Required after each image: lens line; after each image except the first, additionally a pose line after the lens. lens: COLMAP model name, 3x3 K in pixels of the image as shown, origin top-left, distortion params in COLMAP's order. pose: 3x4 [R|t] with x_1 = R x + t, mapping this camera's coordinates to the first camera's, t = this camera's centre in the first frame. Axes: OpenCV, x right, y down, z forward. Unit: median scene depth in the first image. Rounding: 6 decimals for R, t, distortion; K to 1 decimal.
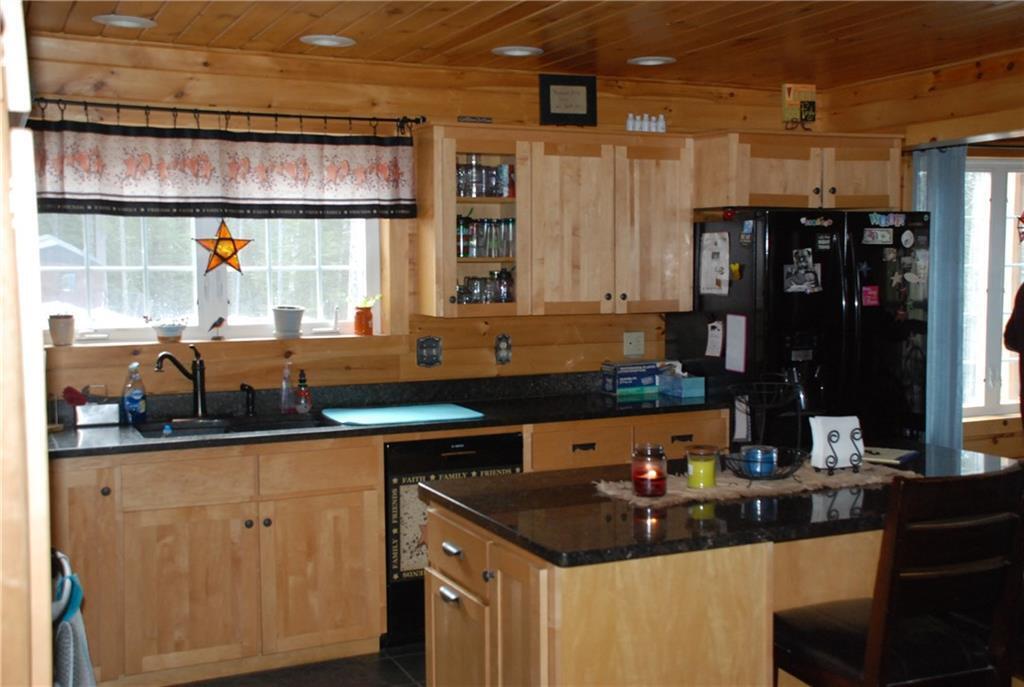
lens RADIAL K [[1202.2, 0, 512.0], [0, 1202.2, 343.5], [0, 0, 1]] dist [0.028505, 0.013130]
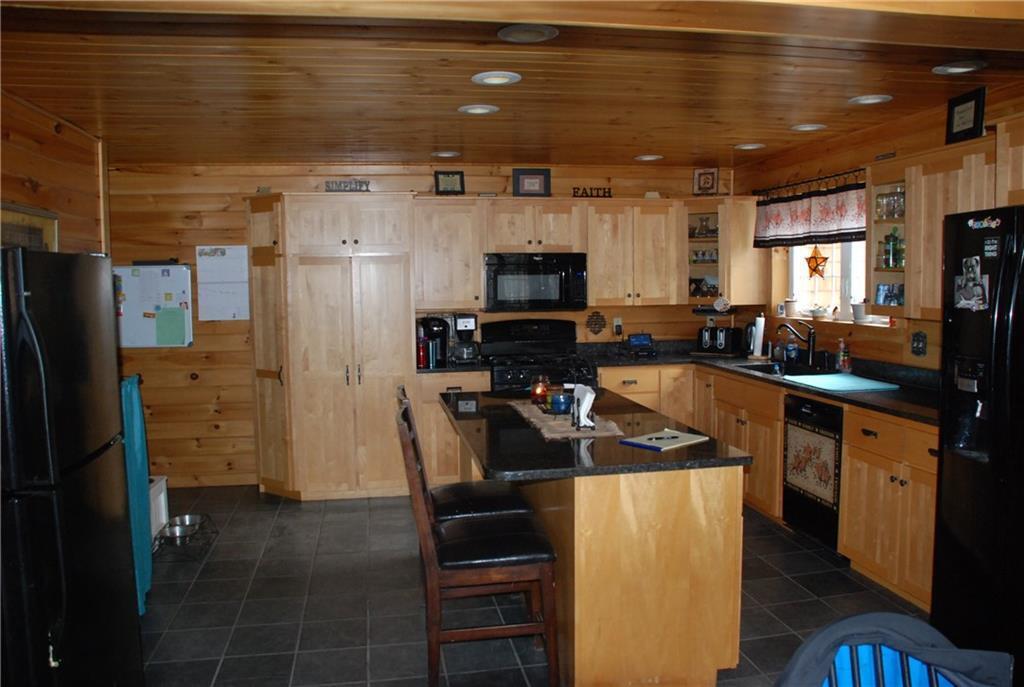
lens RADIAL K [[797.6, 0, 523.0], [0, 797.6, 350.5], [0, 0, 1]] dist [-0.160671, 0.118625]
pose [[-0.227827, 0.099727, -0.968581, 0.826650], [-0.054194, 0.991901, 0.114875, -0.058242], [0.972192, 0.078663, -0.220577, 0.819434]]
